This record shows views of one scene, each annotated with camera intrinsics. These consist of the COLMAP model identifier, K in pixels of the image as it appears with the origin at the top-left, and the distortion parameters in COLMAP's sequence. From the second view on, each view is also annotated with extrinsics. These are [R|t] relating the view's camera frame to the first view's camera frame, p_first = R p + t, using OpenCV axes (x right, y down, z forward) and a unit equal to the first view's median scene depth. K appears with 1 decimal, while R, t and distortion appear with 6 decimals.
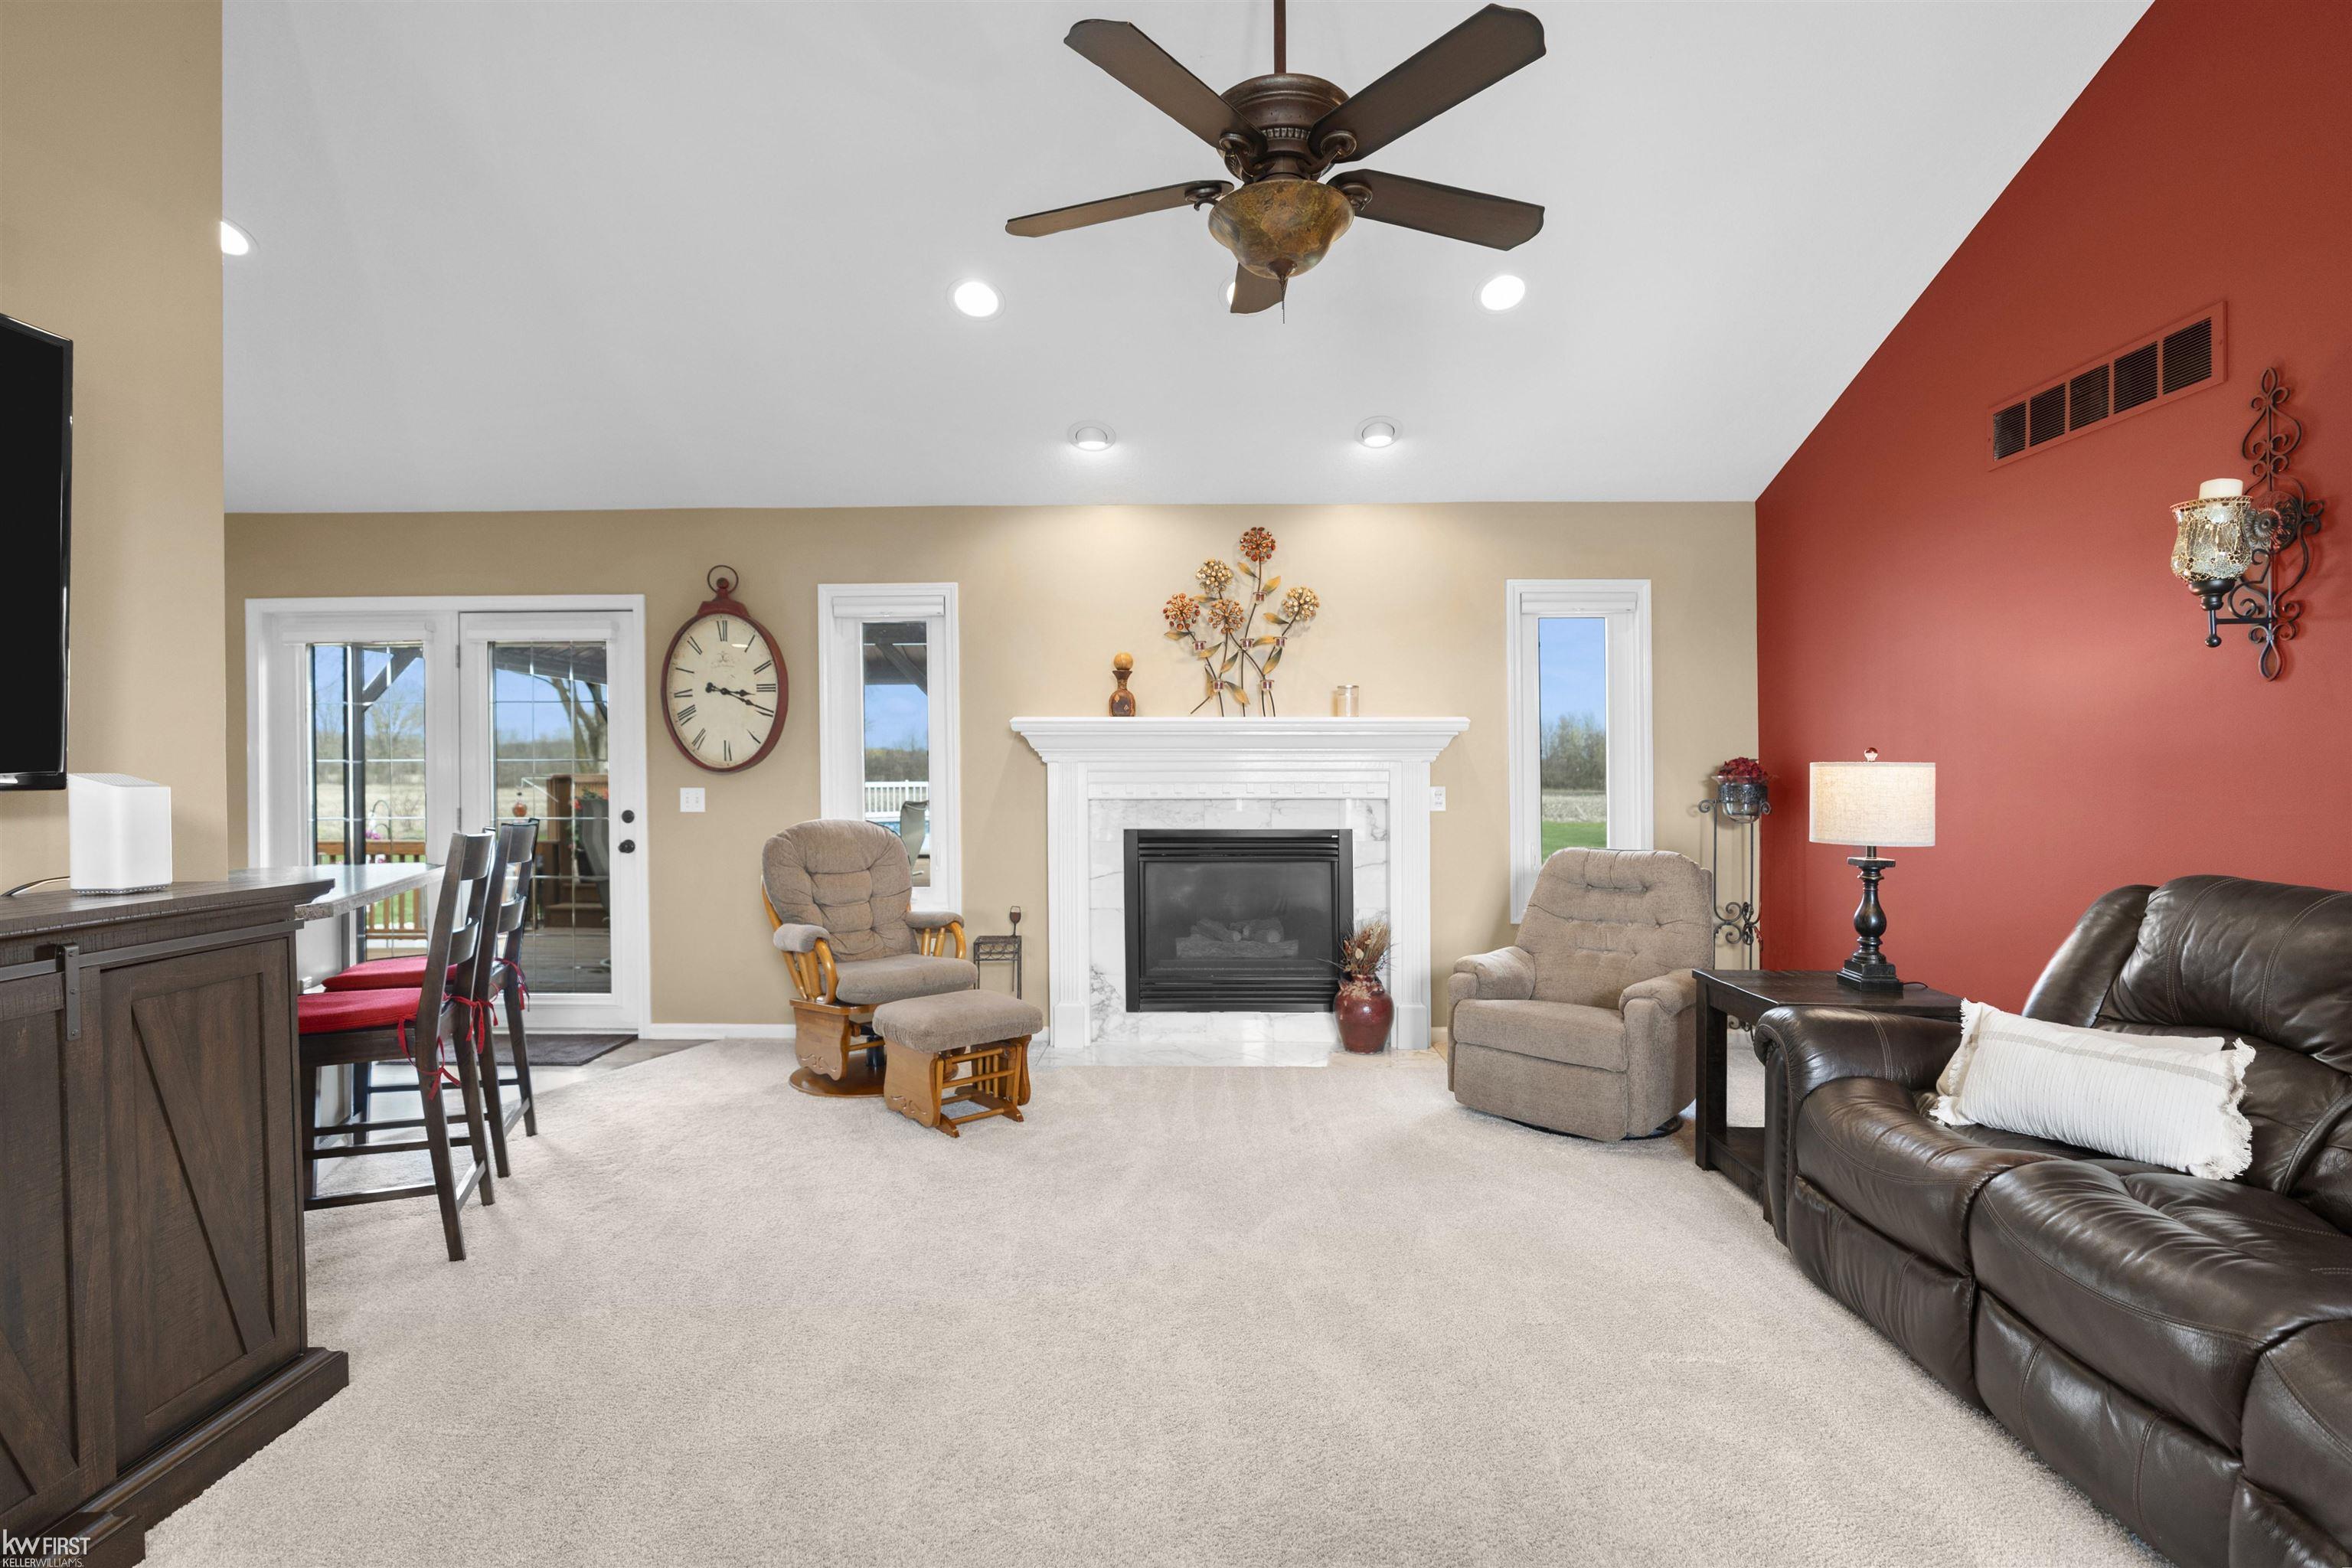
lens RADIAL K [[1079.4, 0, 1152.2], [0, 1079.4, 773.3], [0, 0, 1]] dist [-0.008765, 0.000821]
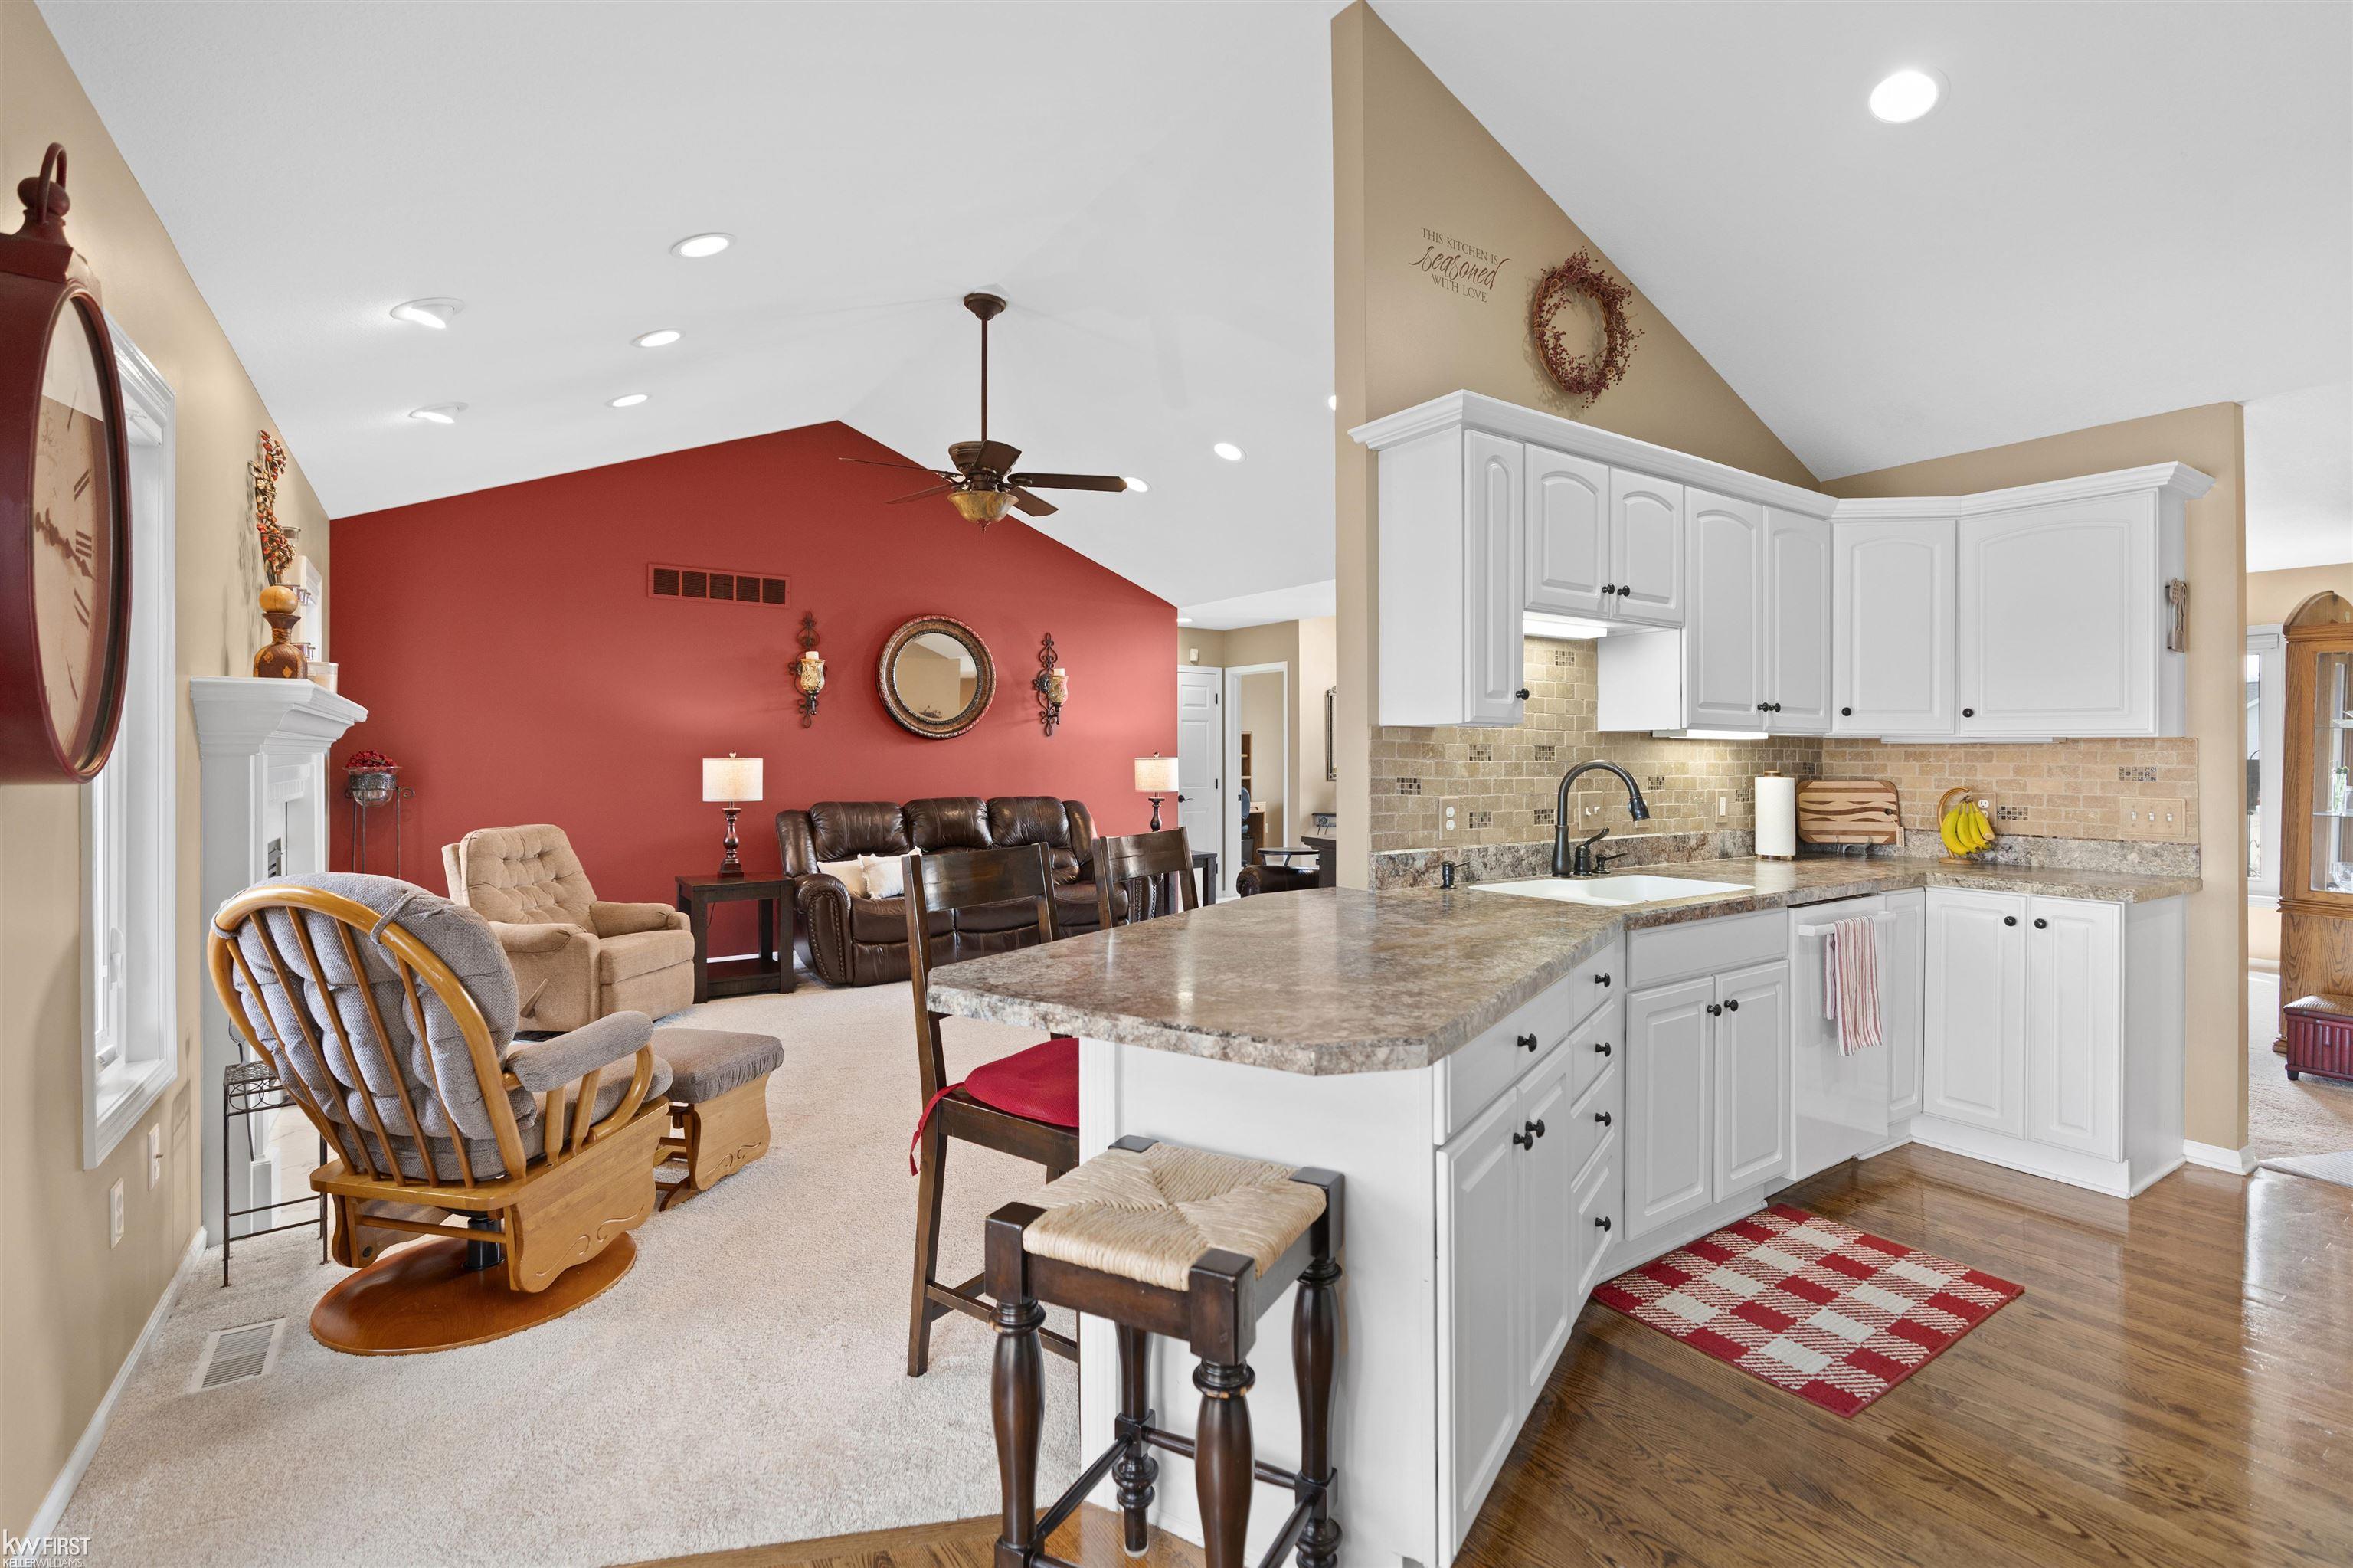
lens RADIAL K [[1093.1, 0, 1209.4], [0, 1093.1, 743.8], [0, 0, 1]] dist [-0.013055, 0.005381]
pose [[-0.595528, 0.012378, 0.803239, -0.858404], [0.001460, 0.999896, -0.014326, -0.003987], [-0.803333, -0.007359, -0.595484, 0.901168]]
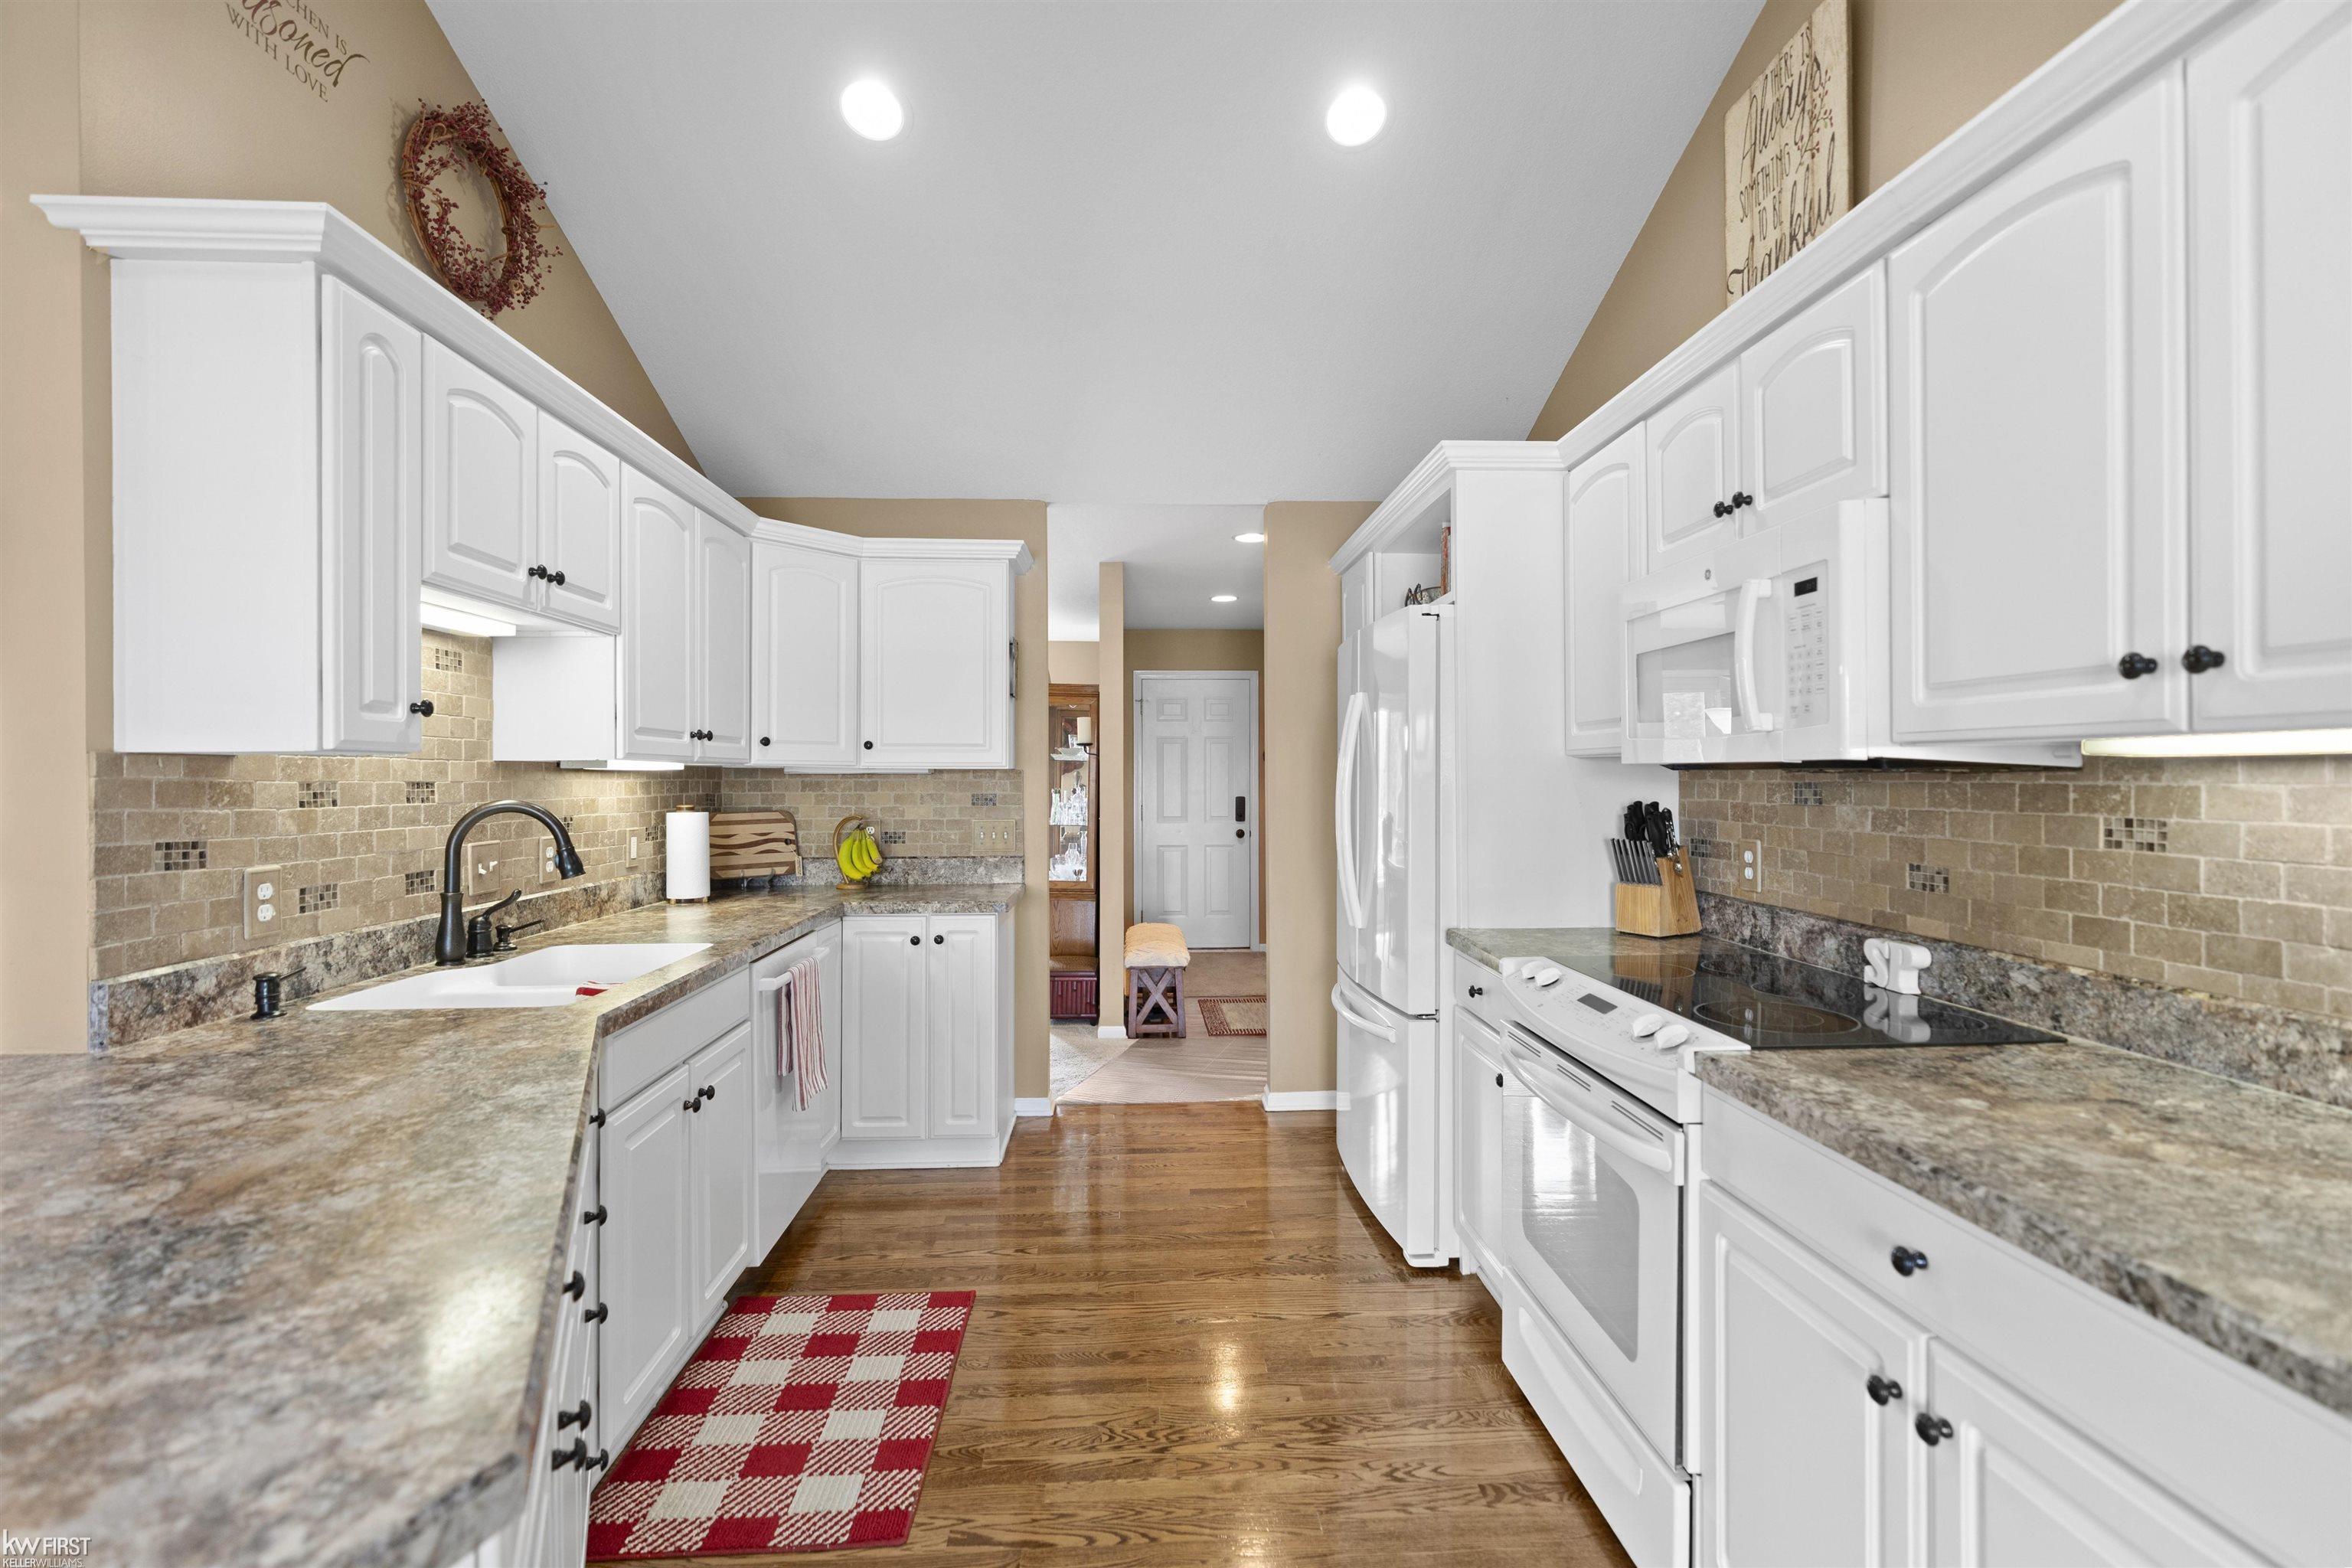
lens RADIAL K [[1058.8, 0, 1186.4], [0, 1058.8, 773.8], [0, 0, 1]] dist [-0.009433, 0.003998]
pose [[-0.996071, 0.009549, -0.088041, -0.727246], [0.009565, 0.999954, 0.000237, -0.012752], [0.088039, -0.000606, -0.996117, 0.817087]]
